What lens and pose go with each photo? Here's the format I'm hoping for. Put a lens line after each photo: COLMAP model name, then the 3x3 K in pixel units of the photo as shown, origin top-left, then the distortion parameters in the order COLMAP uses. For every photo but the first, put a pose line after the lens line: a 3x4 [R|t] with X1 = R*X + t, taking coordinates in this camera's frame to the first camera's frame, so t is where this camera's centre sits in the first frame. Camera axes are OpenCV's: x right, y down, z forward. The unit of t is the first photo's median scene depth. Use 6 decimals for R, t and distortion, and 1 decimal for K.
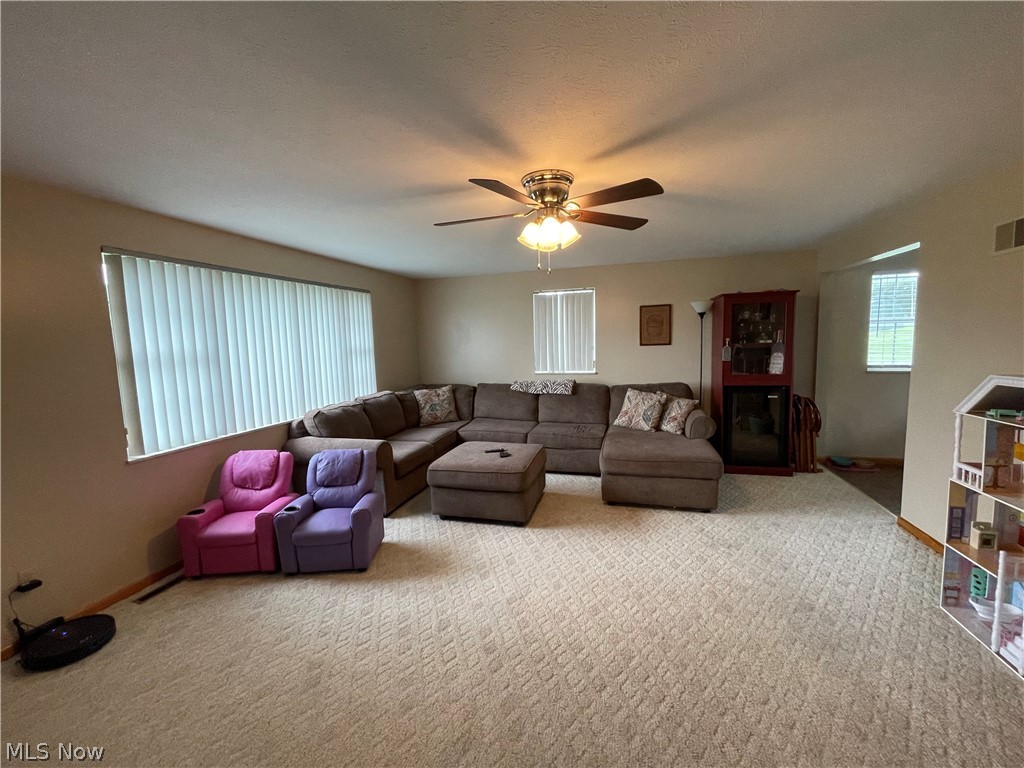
lens RADIAL K [[415.3, 0, 512.2], [0, 415.3, 381.0], [0, 0, 1]] dist [-0.006144, 0.000956]
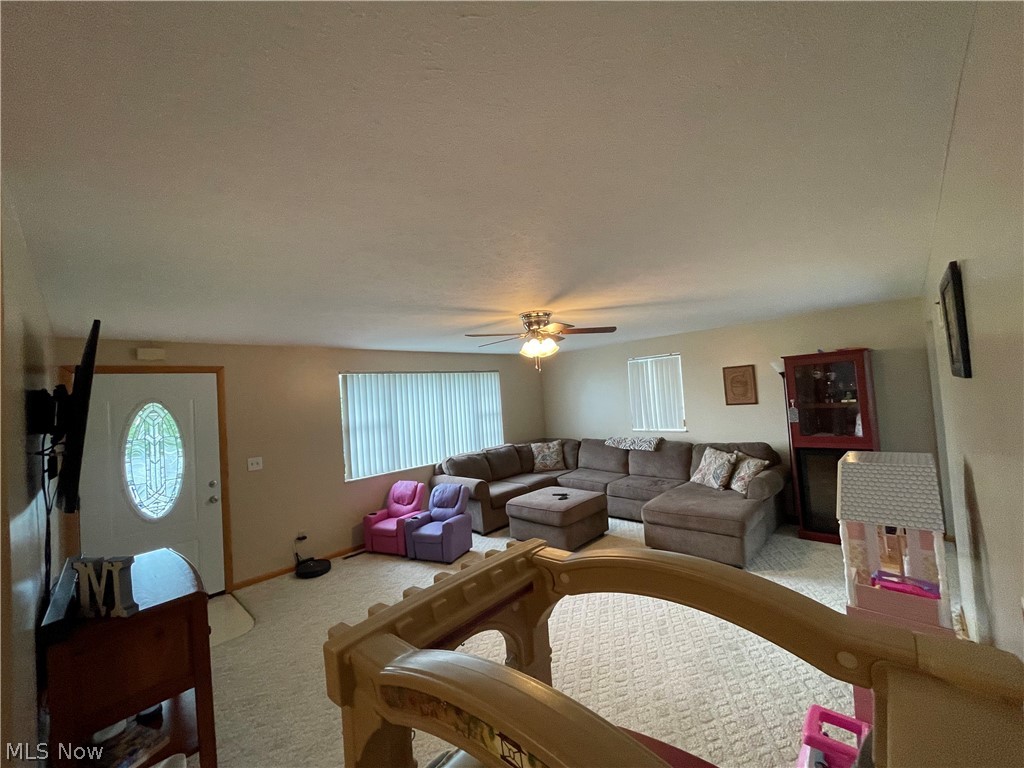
lens RADIAL K [[415.3, 0, 511.7], [0, 415.3, 382.0], [0, 0, 1]] dist [-0.006144, 0.000956]
pose [[0.879969, -0.046540, -0.472747, 0.423622], [-0.004030, 0.994422, -0.105398, -0.040565], [0.475015, 0.094651, 0.874873, -0.219145]]
